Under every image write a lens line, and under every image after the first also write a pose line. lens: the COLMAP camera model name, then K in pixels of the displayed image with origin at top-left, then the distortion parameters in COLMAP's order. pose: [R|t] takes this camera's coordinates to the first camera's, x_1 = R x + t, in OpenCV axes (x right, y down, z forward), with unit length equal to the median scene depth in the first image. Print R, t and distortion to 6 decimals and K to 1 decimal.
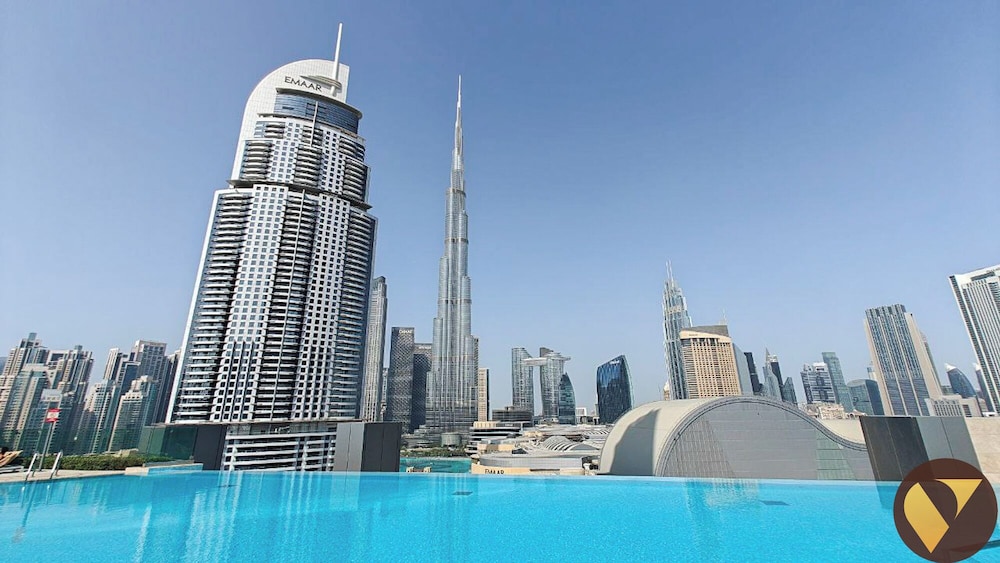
lens RADIAL K [[420.2, 0, 500.7], [0, 420.2, 280.0], [0, 0, 1]] dist [0.008744, -0.002841]
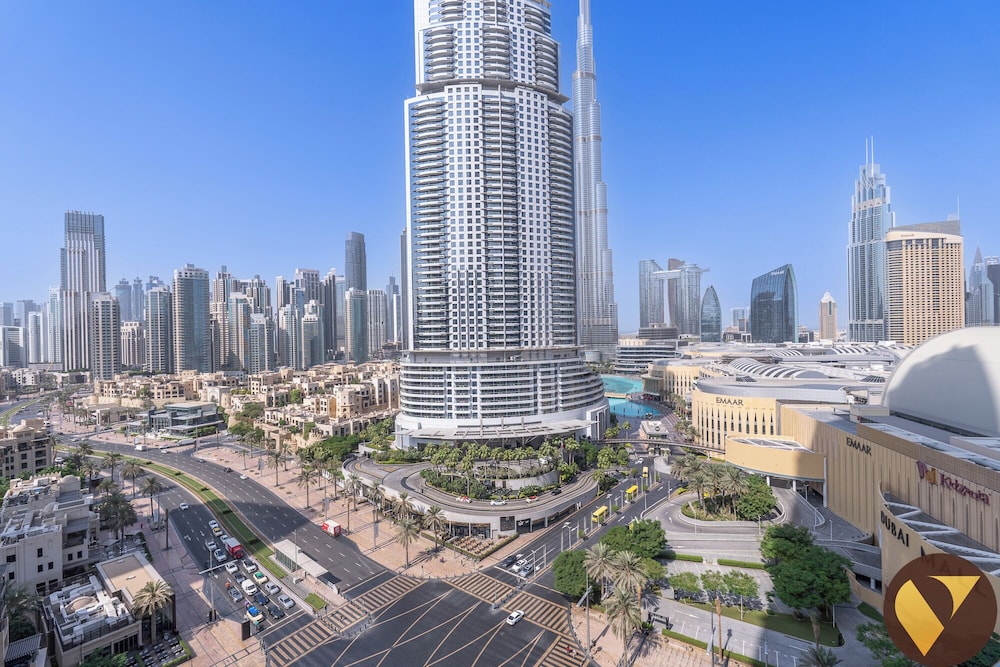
lens RADIAL K [[439.6, 0, 500.0], [0, 439.6, 332.2], [0, 0, 1]] dist [-0.004122, 0.000526]
pose [[0.969786, -0.002802, -0.243940, -0.238773], [0.078581, 0.950228, 0.301482, -0.011488], [0.230954, -0.311542, 0.921739, 0.046964]]
